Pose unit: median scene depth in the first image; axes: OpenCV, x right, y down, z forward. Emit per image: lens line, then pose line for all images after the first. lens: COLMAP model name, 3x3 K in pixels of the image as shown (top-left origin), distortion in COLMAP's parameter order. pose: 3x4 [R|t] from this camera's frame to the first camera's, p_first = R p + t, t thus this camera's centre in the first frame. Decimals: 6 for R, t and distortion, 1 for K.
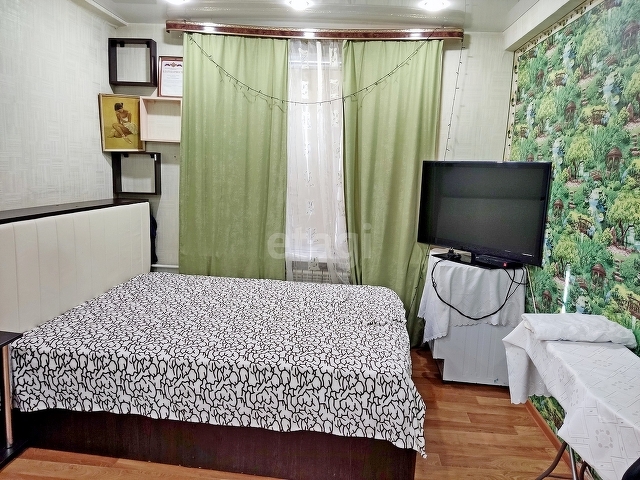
lens RADIAL K [[475.6, 0, 329.7], [0, 475.6, 255.9], [0, 0, 1]] dist [0.073527, -0.101855]
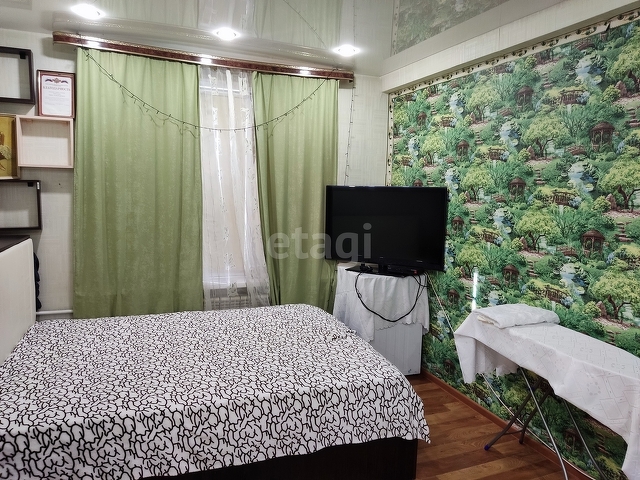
lens RADIAL K [[475.6, 0, 326.4], [0, 475.6, 255.4], [0, 0, 1]] dist [0.073527, -0.101855]
pose [[0.897526, -0.079531, 0.433729, -0.313484], [0.092768, 0.995643, -0.009400, -0.030015], [-0.431092, 0.048673, 0.900994, 0.019560]]
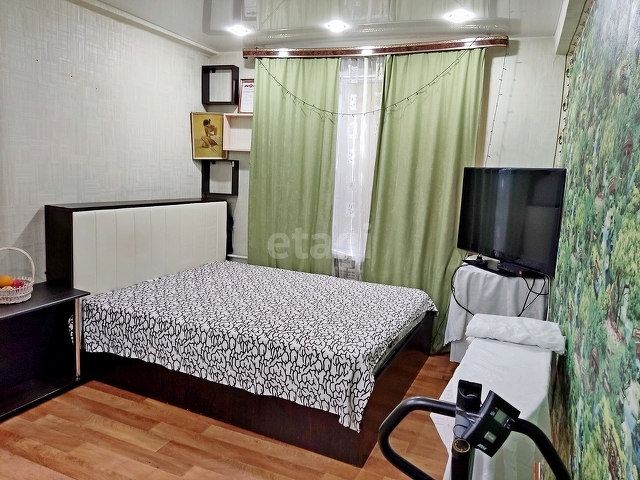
lens RADIAL K [[475.6, 0, 331.5], [0, 475.6, 256.5], [0, 0, 1]] dist [0.073527, -0.101855]
pose [[0.948333, 0.062081, -0.311143, 0.273517], [-0.068012, 0.997650, -0.008238, 0.017201], [0.309901, 0.028974, 0.950327, -0.045014]]
